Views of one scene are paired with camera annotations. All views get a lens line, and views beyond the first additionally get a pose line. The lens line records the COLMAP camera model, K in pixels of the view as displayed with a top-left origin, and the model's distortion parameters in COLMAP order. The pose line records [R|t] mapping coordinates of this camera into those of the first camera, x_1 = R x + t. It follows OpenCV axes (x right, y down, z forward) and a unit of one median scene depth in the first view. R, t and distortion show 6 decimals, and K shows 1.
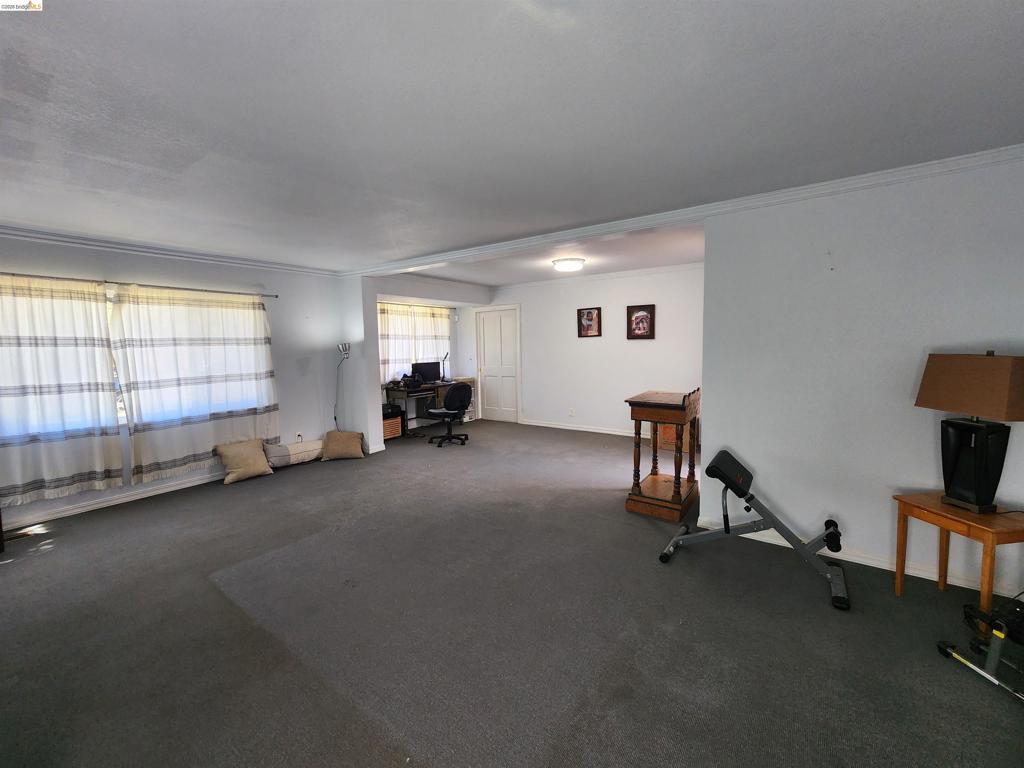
lens RADIAL K [[421.9, 0, 493.6], [0, 421.9, 375.6], [0, 0, 1]] dist [0.000067, -0.000324]
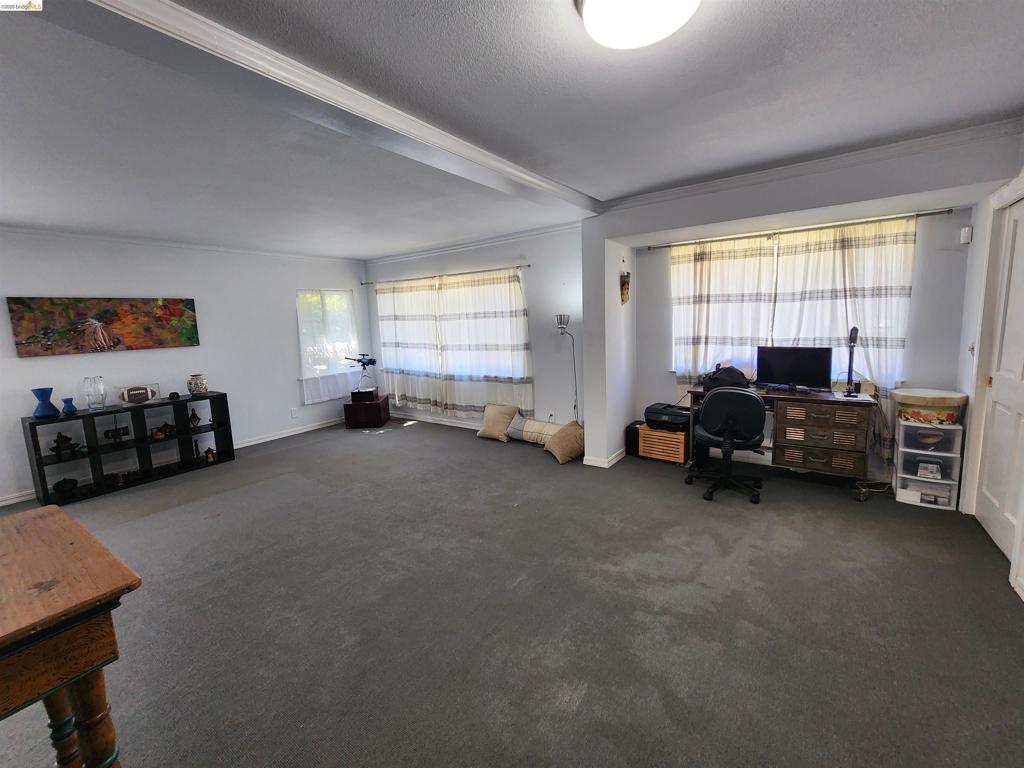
lens RADIAL K [[421.9, 0, 511.4], [0, 421.9, 369.7], [0, 0, 1]] dist [0.000067, -0.000324]
pose [[0.034981, 0.144444, -0.988894, 0.517875], [-0.036194, 0.989034, 0.143184, -0.101934], [0.998732, 0.030784, 0.039825, 1.043258]]
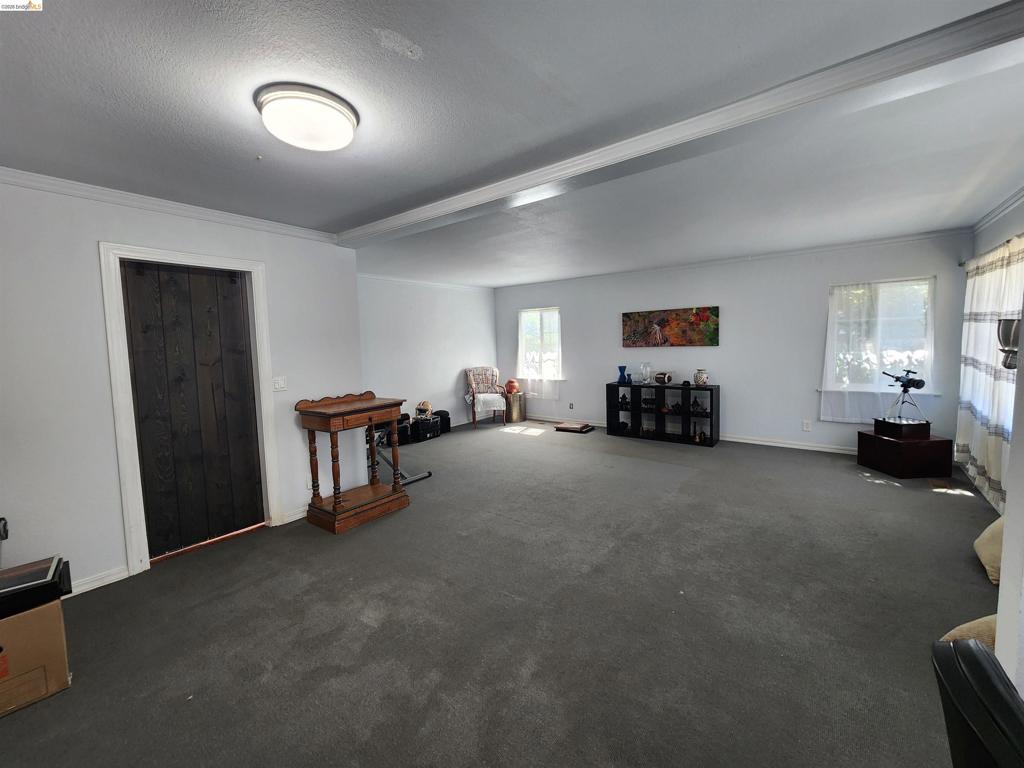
lens RADIAL K [[421.9, 0, 517.8], [0, 421.9, 380.0], [0, 0, 1]] dist [0.000067, -0.000324]
pose [[-0.998520, 0.054385, 0.001053, 0.022691], [0.053767, 0.983877, 0.170570, -0.128009], [0.008240, 0.170374, -0.985345, 1.554576]]
